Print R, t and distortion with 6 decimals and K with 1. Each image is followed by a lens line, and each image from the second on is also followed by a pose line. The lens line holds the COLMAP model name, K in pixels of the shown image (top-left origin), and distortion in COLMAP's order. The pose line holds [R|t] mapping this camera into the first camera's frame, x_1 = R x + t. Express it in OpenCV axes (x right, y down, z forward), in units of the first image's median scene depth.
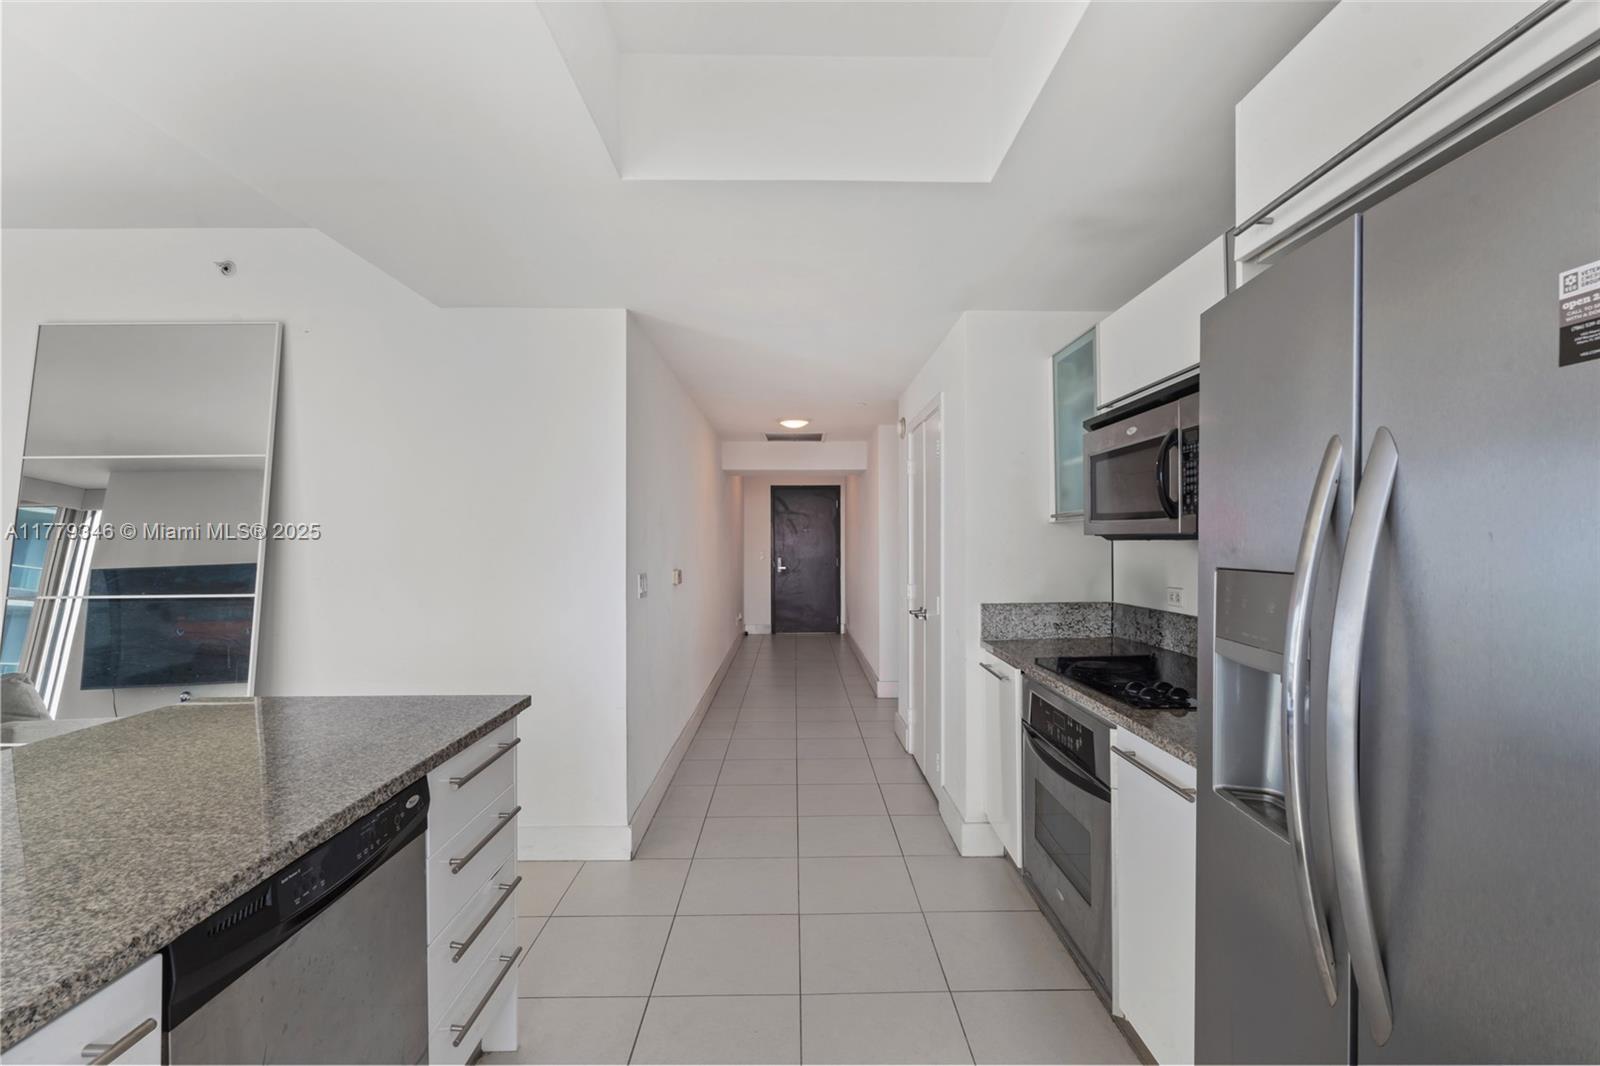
lens RADIAL K [[724.1, 0, 807.7], [0, 724.1, 547.5], [0, 0, 1]] dist [-0.002793, -0.000084]
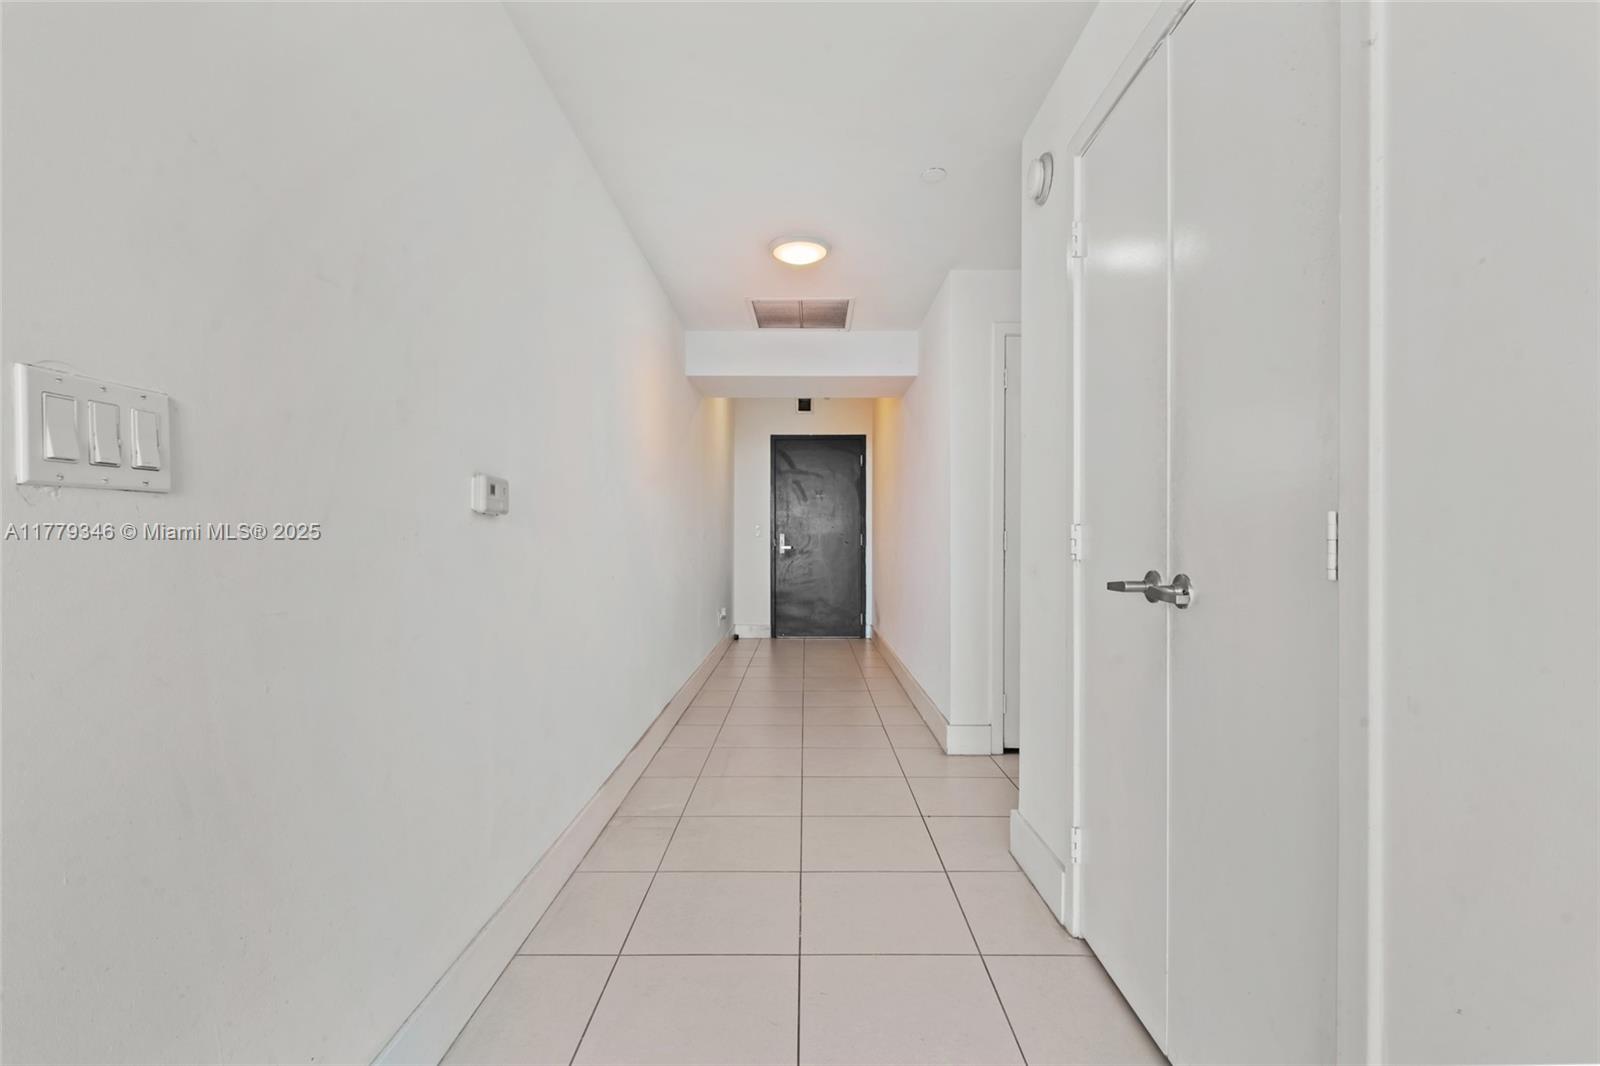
lens RADIAL K [[724.1, 0, 807.7], [0, 724.1, 547.5], [0, 0, 1]] dist [-0.002793, -0.000084]
pose [[0.999873, 0.004166, -0.015366, -0.002026], [-0.004237, 0.999980, -0.004592, 0.031471], [0.015347, 0.004656, 0.999871, 0.270871]]
